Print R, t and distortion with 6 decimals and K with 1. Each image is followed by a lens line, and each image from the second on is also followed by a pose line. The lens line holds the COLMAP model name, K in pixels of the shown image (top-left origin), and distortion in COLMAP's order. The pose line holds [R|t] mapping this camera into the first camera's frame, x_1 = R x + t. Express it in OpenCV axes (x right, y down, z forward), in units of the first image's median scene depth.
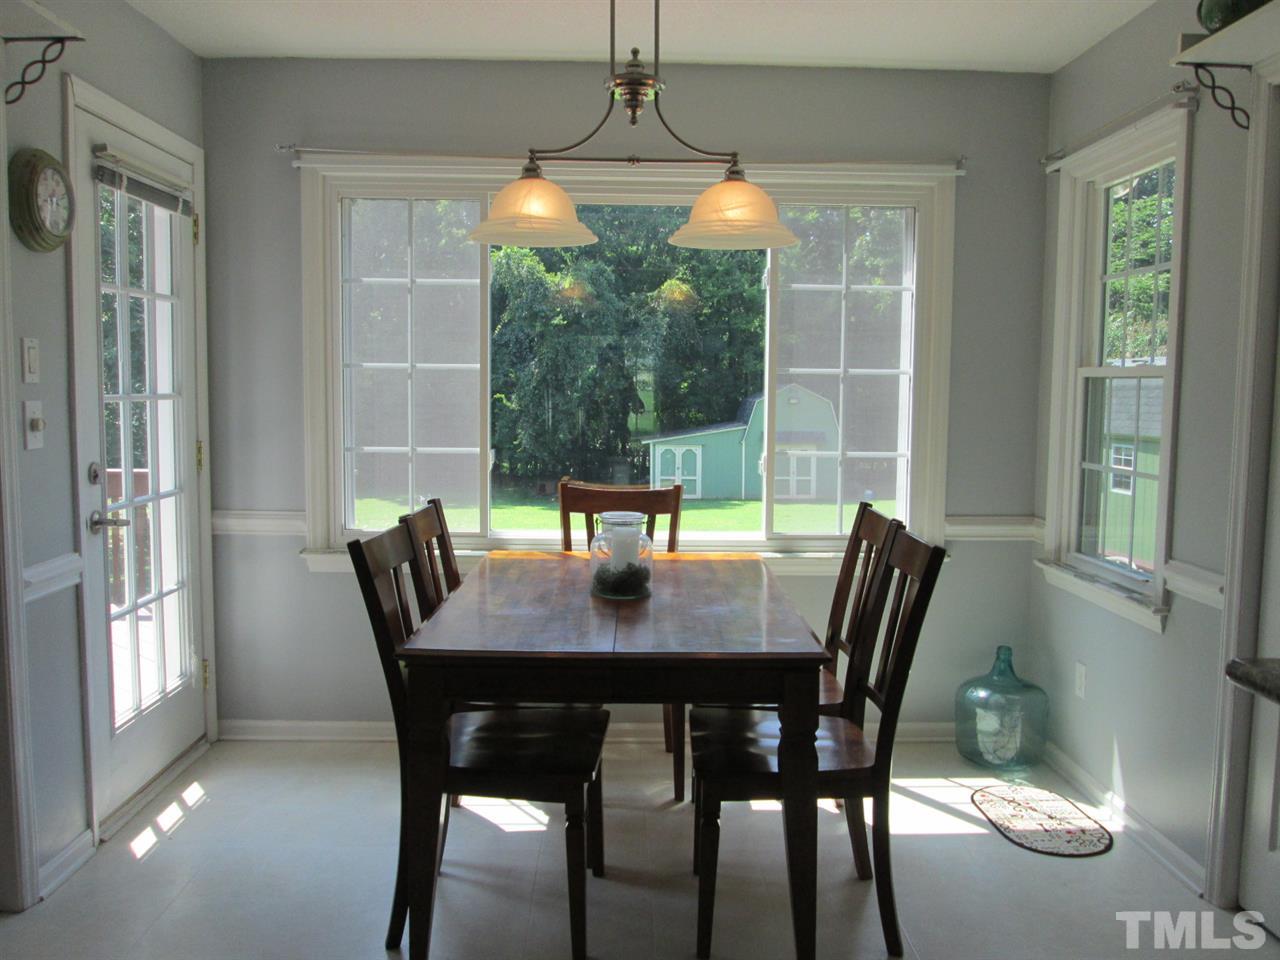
lens RADIAL K [[1064.6, 0, 636.1], [0, 1064.6, 485.9], [0, 0, 1]] dist [-0.043902, 0.013212]
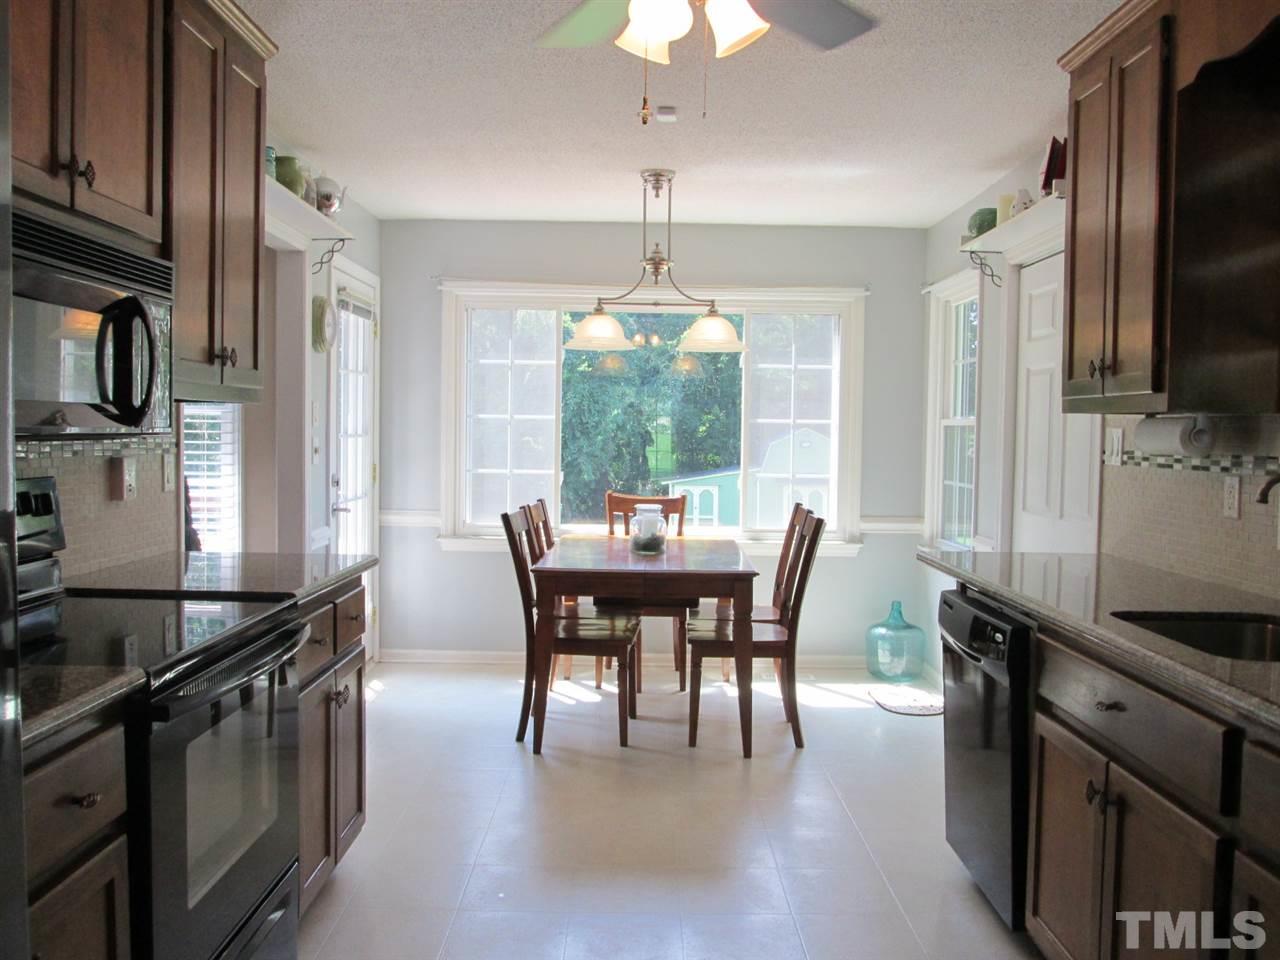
lens RADIAL K [[1064.6, 0, 640.2], [0, 1064.6, 474.2], [0, 0, 1]] dist [-0.043902, 0.013212]
pose [[0.999880, 0.004787, -0.014752, -0.001076], [-0.005539, 0.998665, -0.051365, 0.049174], [0.014486, 0.051441, 0.998571, -0.541810]]
